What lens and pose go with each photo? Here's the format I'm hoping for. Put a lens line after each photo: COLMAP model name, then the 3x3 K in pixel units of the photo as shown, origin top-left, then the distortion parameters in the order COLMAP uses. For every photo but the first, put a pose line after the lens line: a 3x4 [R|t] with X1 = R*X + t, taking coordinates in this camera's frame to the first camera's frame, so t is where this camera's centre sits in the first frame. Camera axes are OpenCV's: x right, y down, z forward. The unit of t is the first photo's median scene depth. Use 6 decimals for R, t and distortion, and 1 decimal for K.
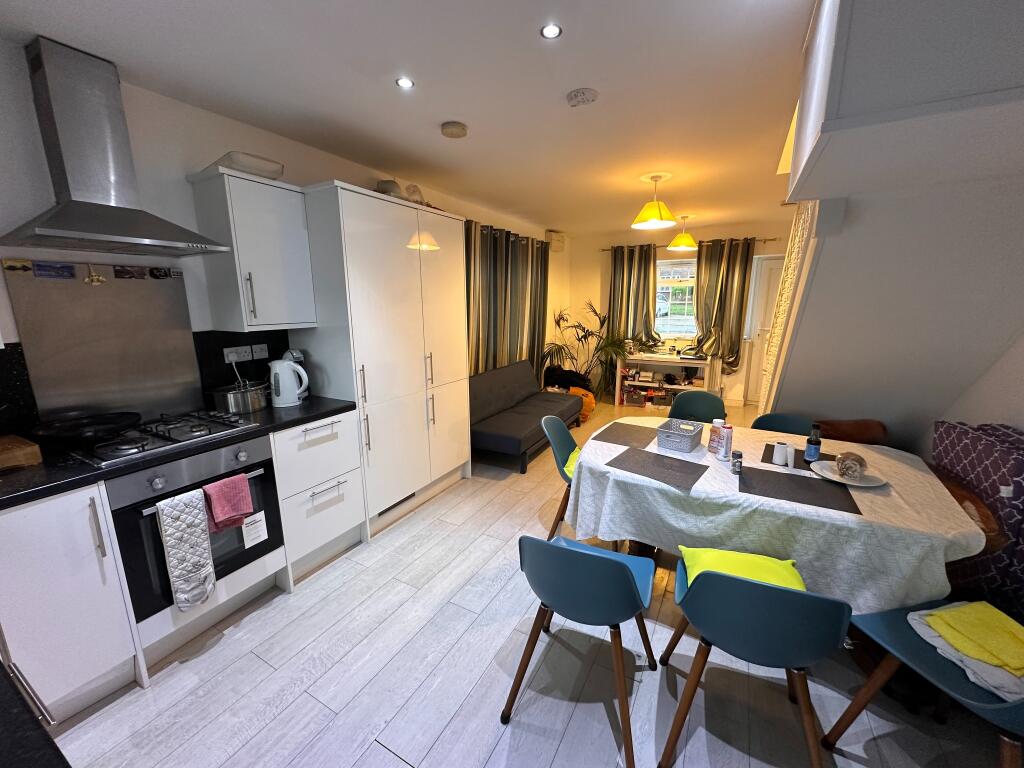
lens RADIAL K [[409.2, 0, 511.2], [0, 409.2, 387.0], [0, 0, 1]] dist [-0.000811, 0.000196]
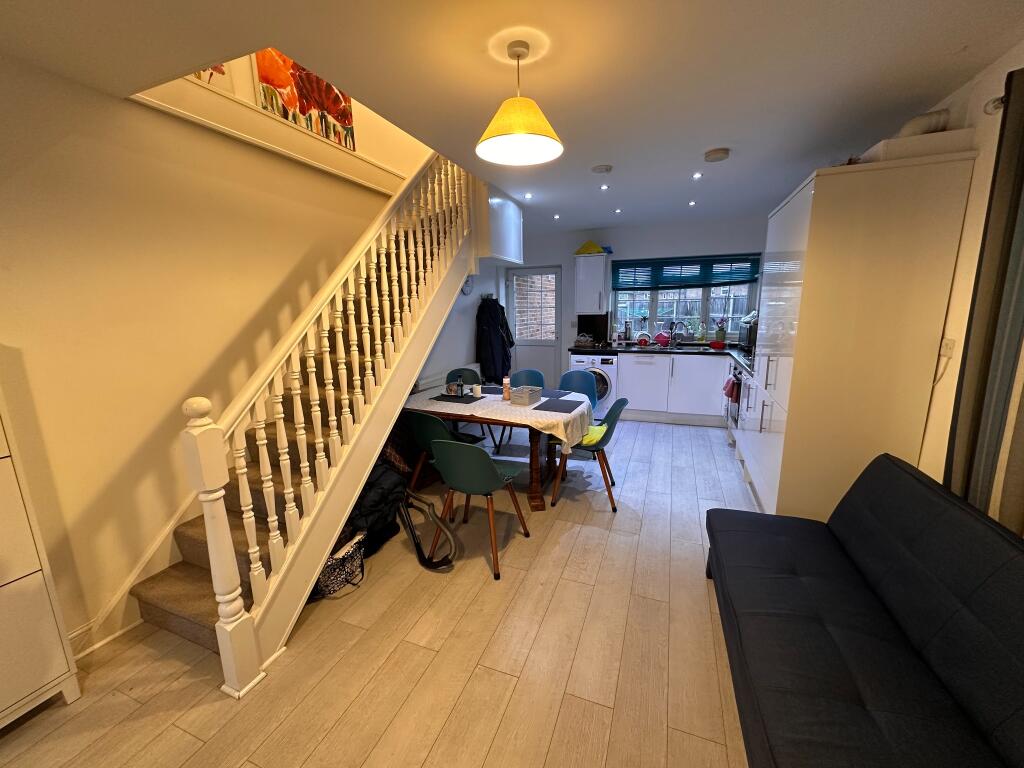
lens RADIAL K [[409.2, 0, 511.2], [0, 409.2, 387.0], [0, 0, 1]] dist [-0.000811, 0.000196]
pose [[-0.991508, 0.046061, -0.121615, 0.696707], [-0.004840, 0.921454, 0.388457, -0.518935], [0.129955, 0.385747, -0.913406, 2.552420]]
